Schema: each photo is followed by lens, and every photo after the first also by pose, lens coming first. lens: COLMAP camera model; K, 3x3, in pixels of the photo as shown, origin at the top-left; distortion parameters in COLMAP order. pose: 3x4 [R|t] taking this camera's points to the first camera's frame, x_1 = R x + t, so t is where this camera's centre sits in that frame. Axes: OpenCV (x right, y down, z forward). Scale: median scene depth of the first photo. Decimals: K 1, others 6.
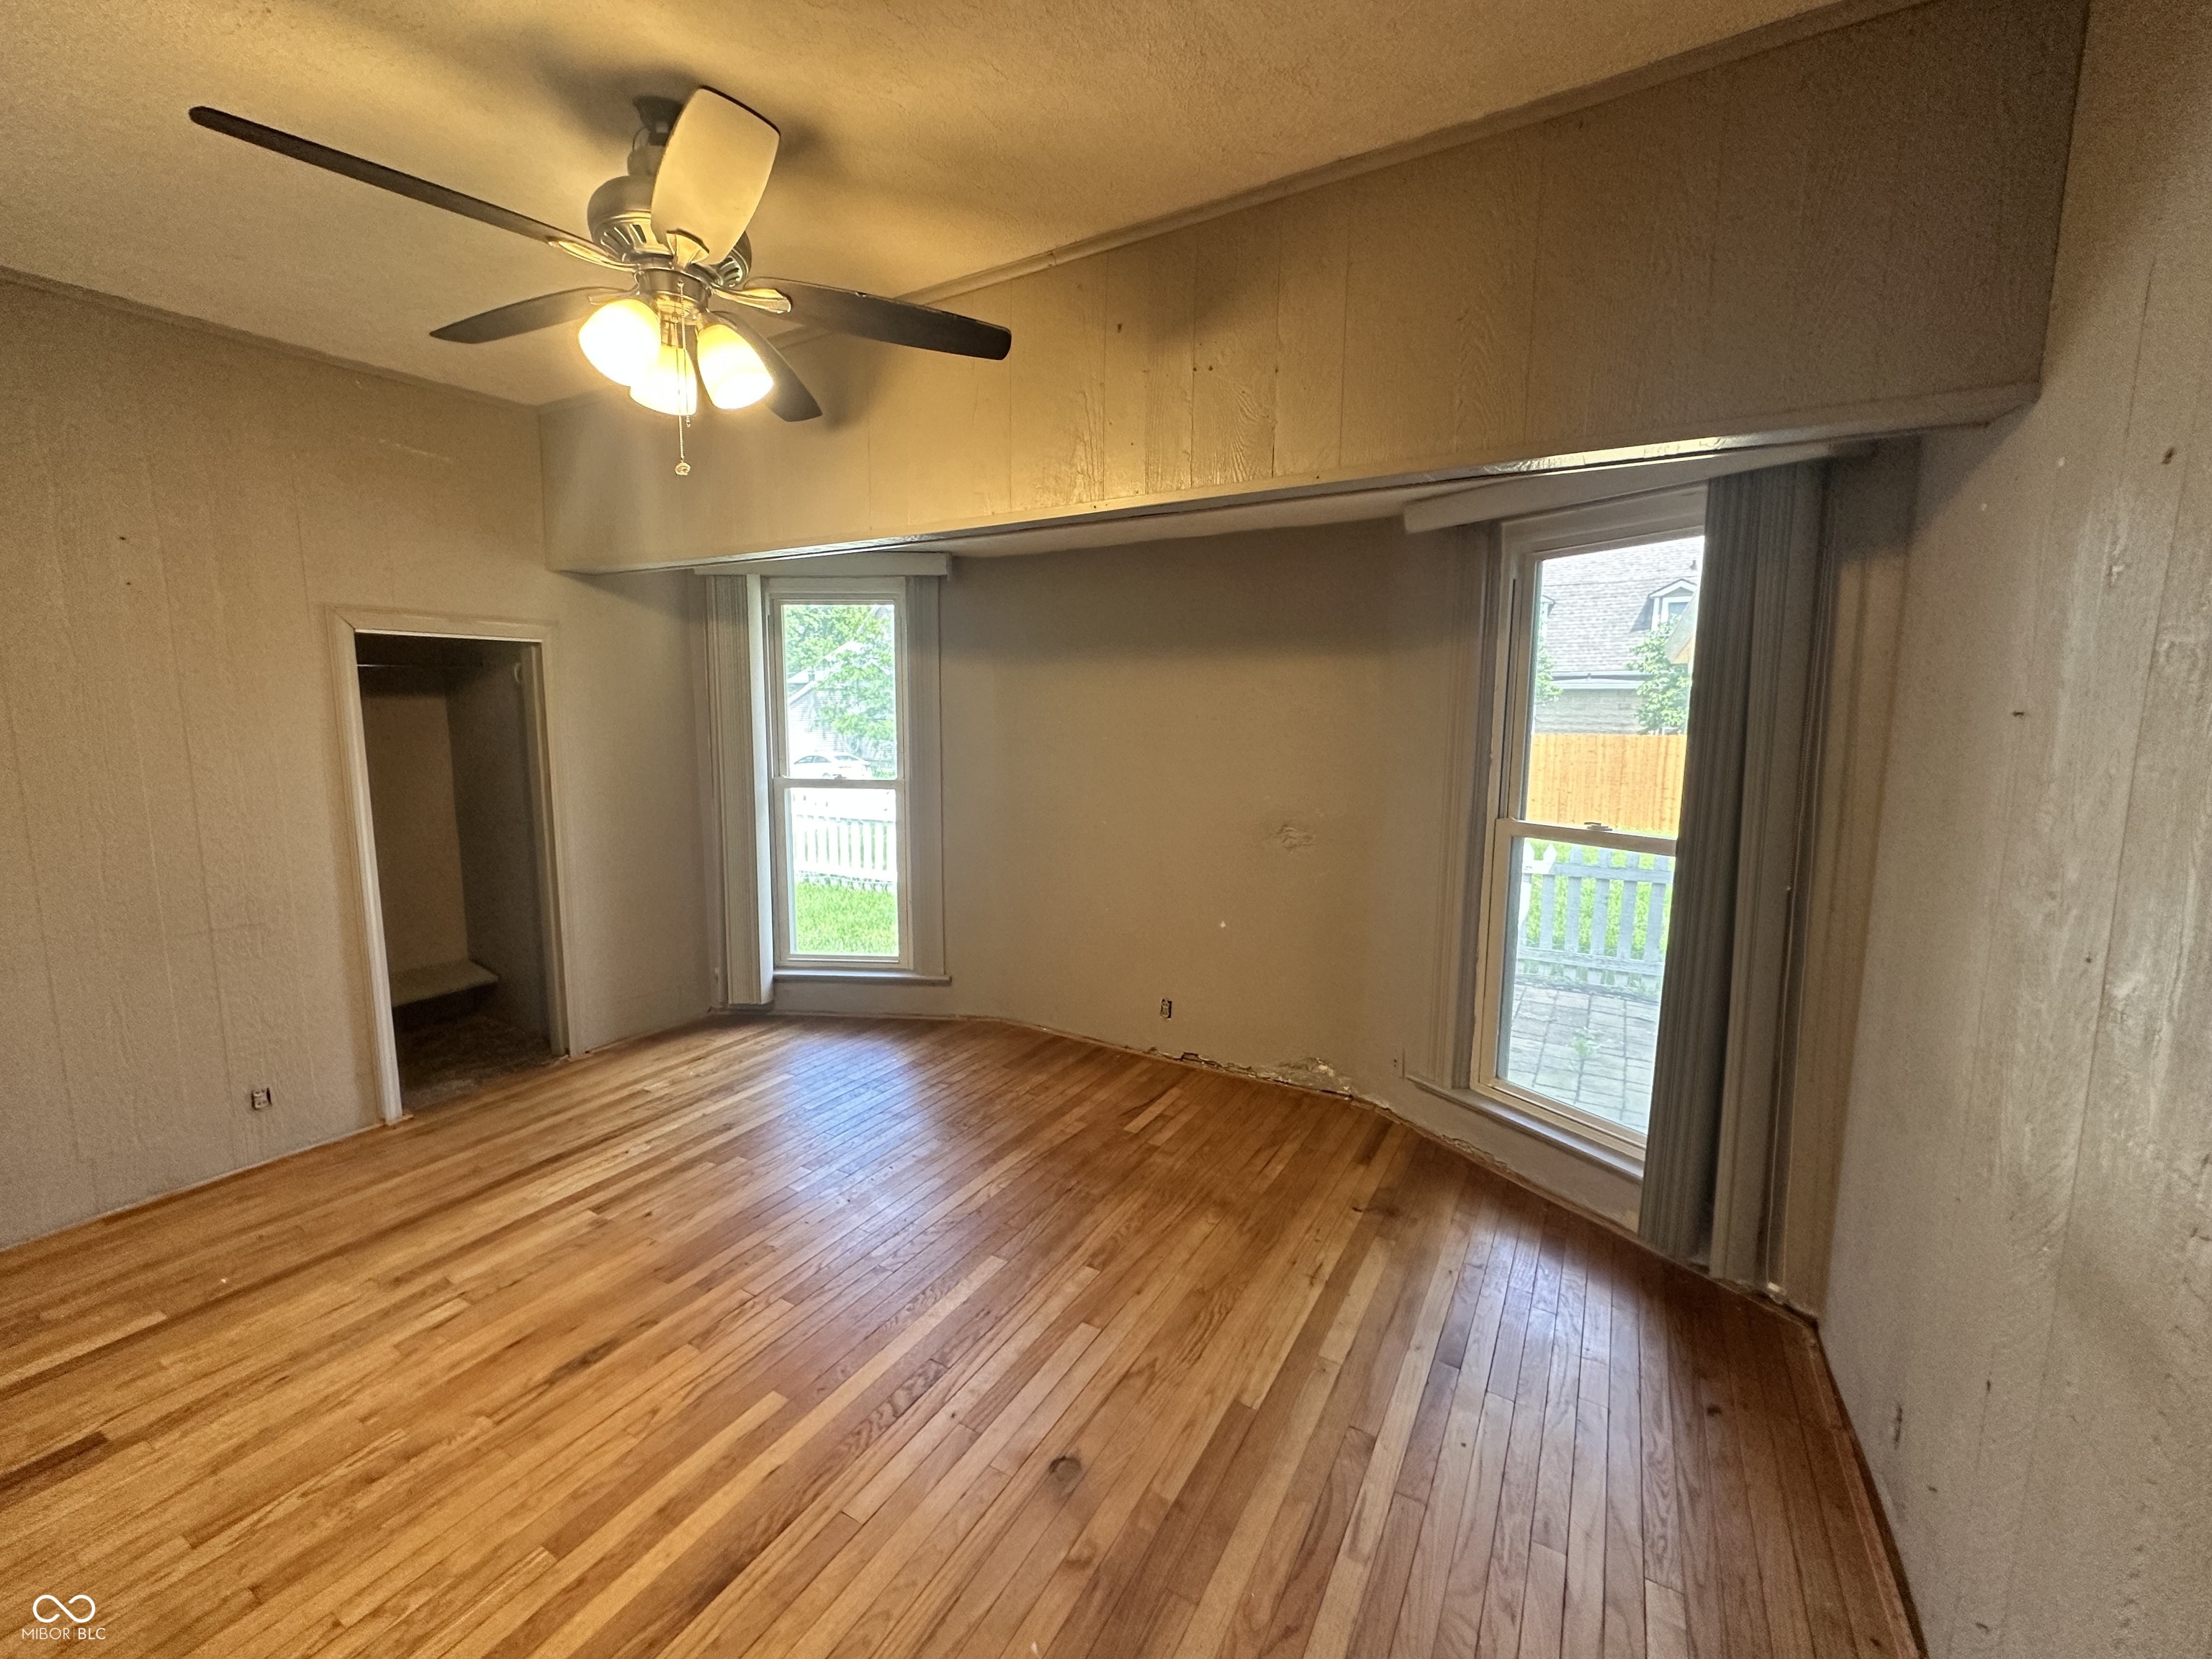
lens RADIAL K [[875.0, 0, 1105.7], [0, 875.0, 816.9], [0, 0, 1]] dist [0.014065, 0.000182]
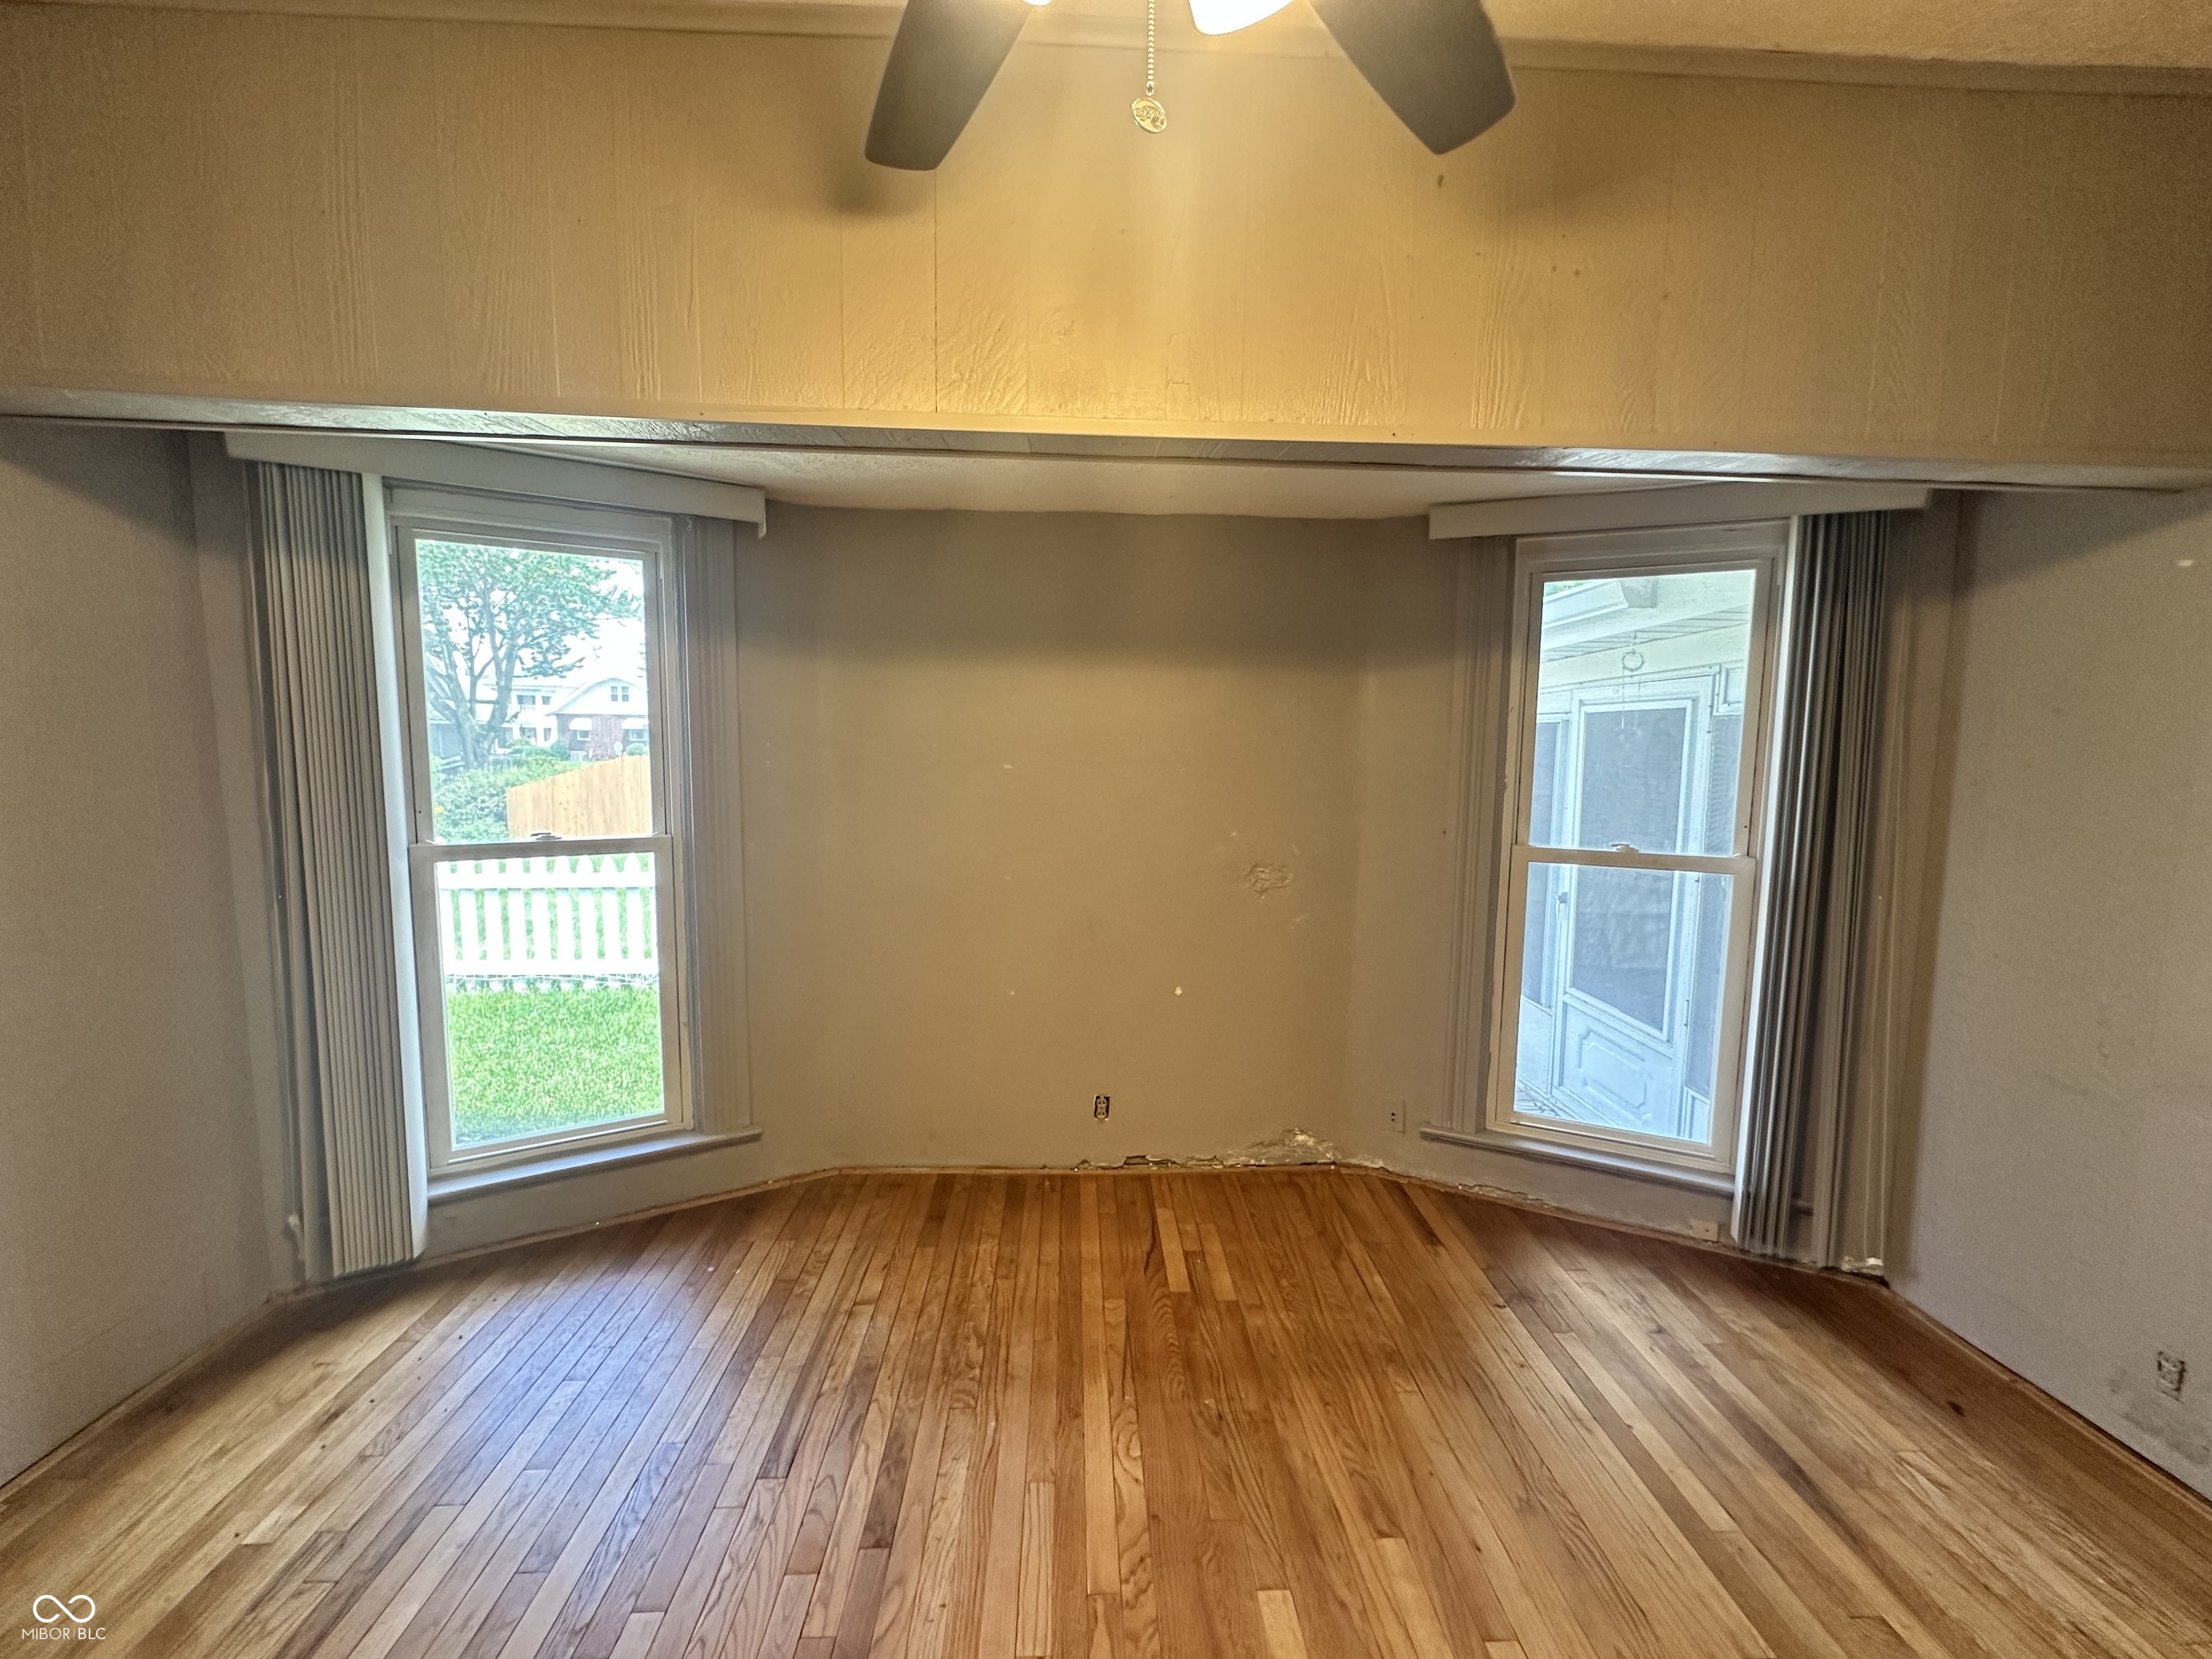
lens RADIAL K [[880.5, 0, 1103.2], [0, 880.5, 817.3], [0, 0, 1]] dist [-0.002923, 0.004446]
pose [[0.842049, -0.047260, 0.537326, -0.377325], [0.057508, 0.998342, -0.002314, -0.043228], [-0.536326, 0.032849, 0.843371, 0.355949]]
